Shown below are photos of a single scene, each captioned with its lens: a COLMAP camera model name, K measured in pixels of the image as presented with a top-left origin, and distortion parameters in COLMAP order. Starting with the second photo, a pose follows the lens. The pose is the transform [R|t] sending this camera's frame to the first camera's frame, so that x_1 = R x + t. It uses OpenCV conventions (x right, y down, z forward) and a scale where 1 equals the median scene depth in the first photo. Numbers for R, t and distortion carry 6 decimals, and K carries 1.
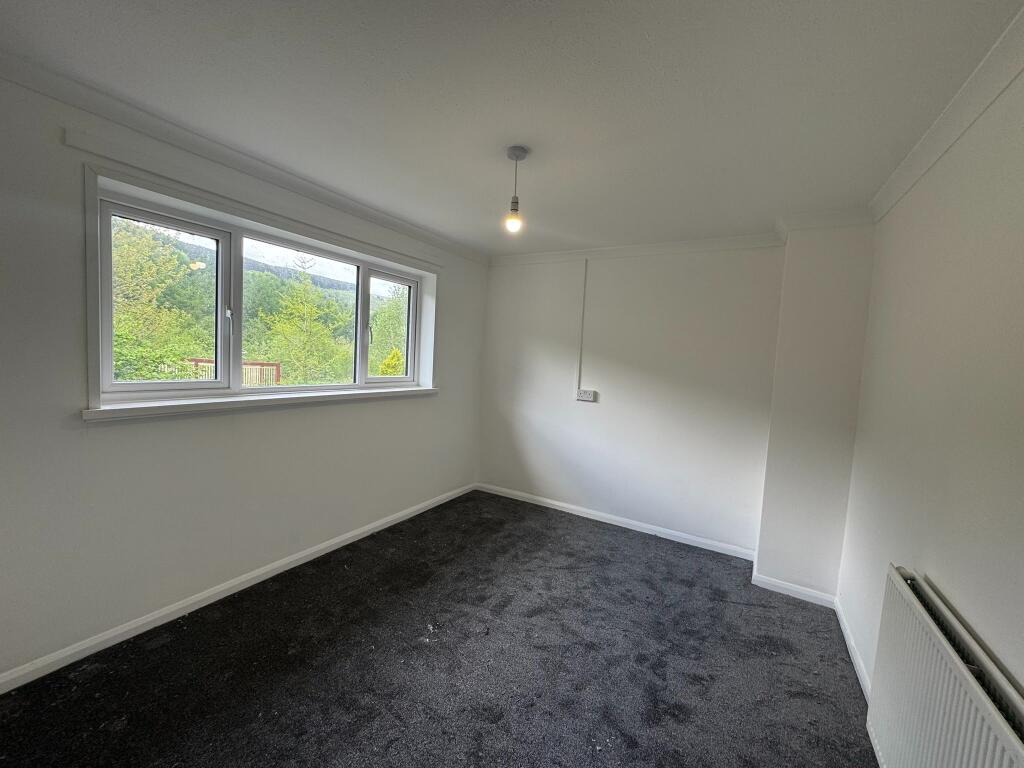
lens RADIAL K [[413.1, 0, 508.9], [0, 413.1, 383.3], [0, 0, 1]] dist [-0.003695, 0.001217]
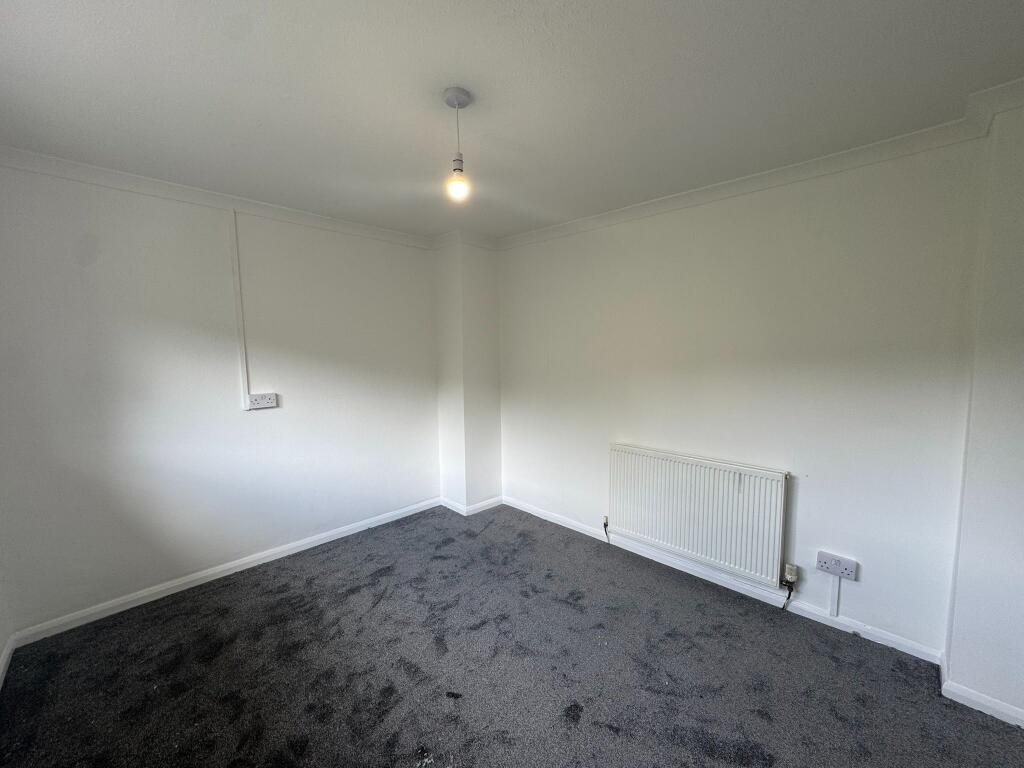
lens RADIAL K [[413.1, 0, 512.4], [0, 413.1, 383.8], [0, 0, 1]] dist [-0.003695, 0.001217]
pose [[0.225904, -0.137172, 0.964443, -0.545712], [0.087315, 0.988903, 0.120199, -0.066295], [-0.970229, 0.057057, 0.235374, 0.503972]]
